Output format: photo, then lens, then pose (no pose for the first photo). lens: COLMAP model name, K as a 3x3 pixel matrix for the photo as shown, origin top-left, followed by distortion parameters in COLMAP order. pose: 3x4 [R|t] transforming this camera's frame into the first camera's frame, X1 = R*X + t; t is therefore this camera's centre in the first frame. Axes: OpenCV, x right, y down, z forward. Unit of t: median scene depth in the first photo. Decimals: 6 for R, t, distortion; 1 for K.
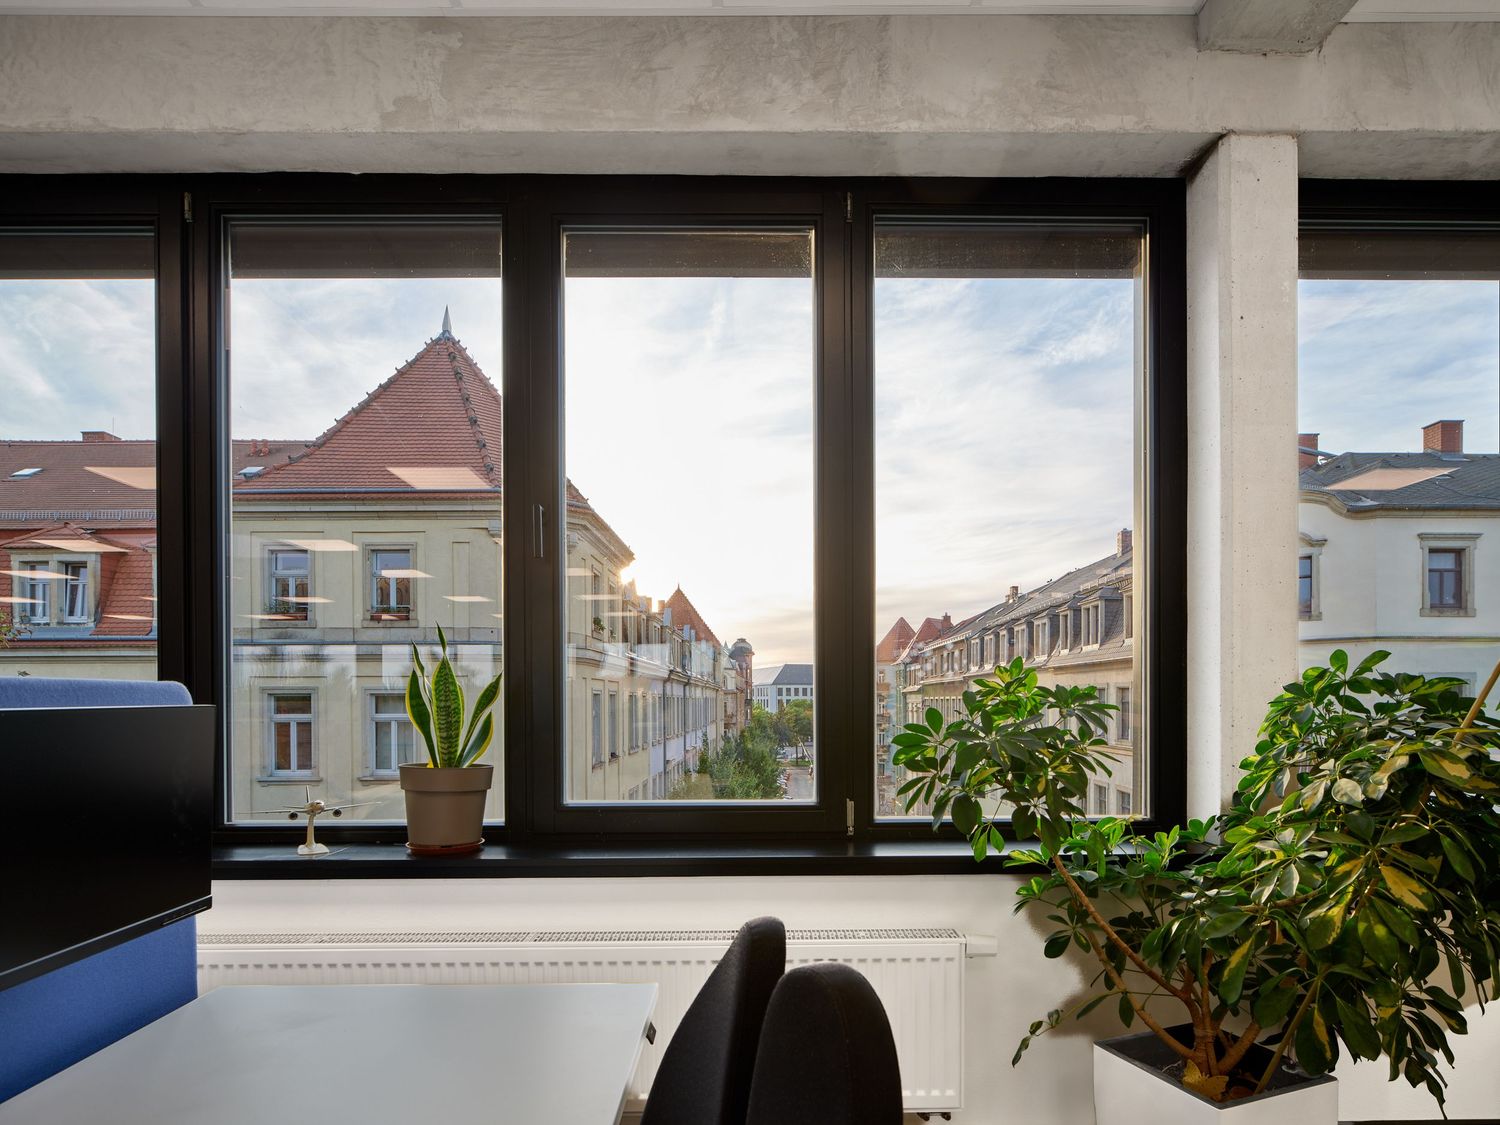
lens RADIAL K [[844.6, 0, 750.0], [0, 844.6, 562.5], [0, 0, 1]] dist [-0.021303, -0.000256]
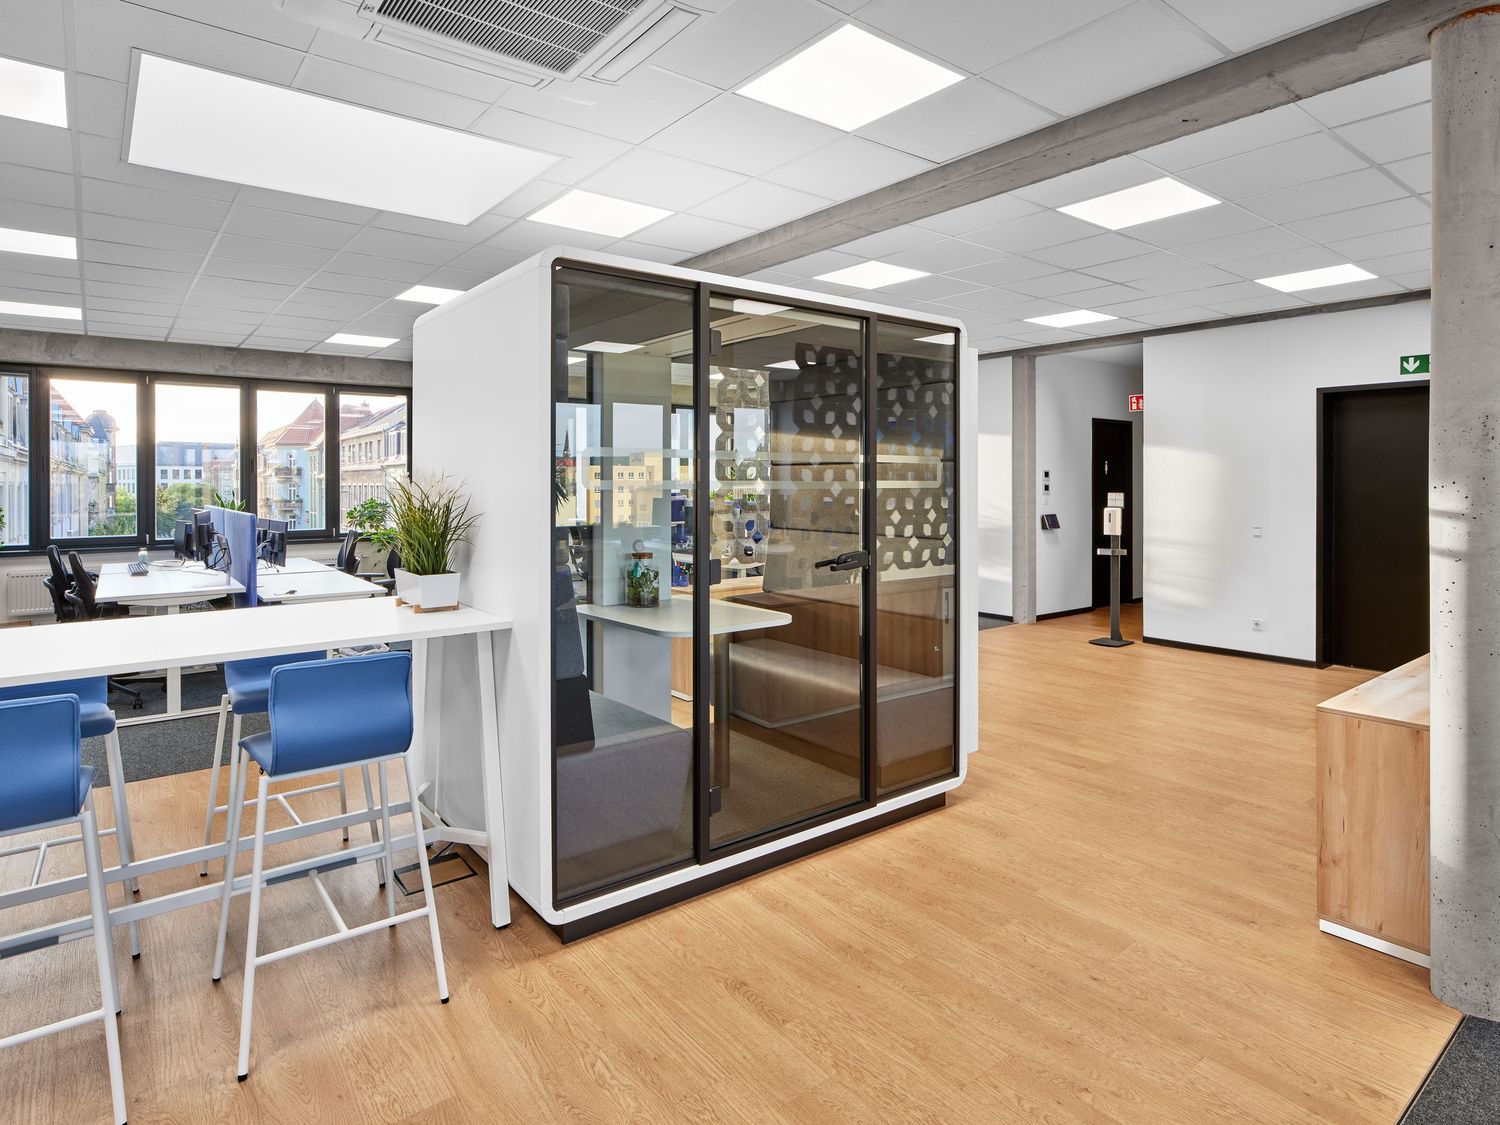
lens RADIAL K [[844.6, 0, 750.0], [0, 844.6, 562.5], [0, 0, 1]] dist [-0.021303, -0.000256]
pose [[0.793603, -0.052740, 0.606146, -0.787733], [-0.101326, 0.970868, 0.217137, -0.677481], [-0.599940, -0.233739, 0.765139, -3.519687]]
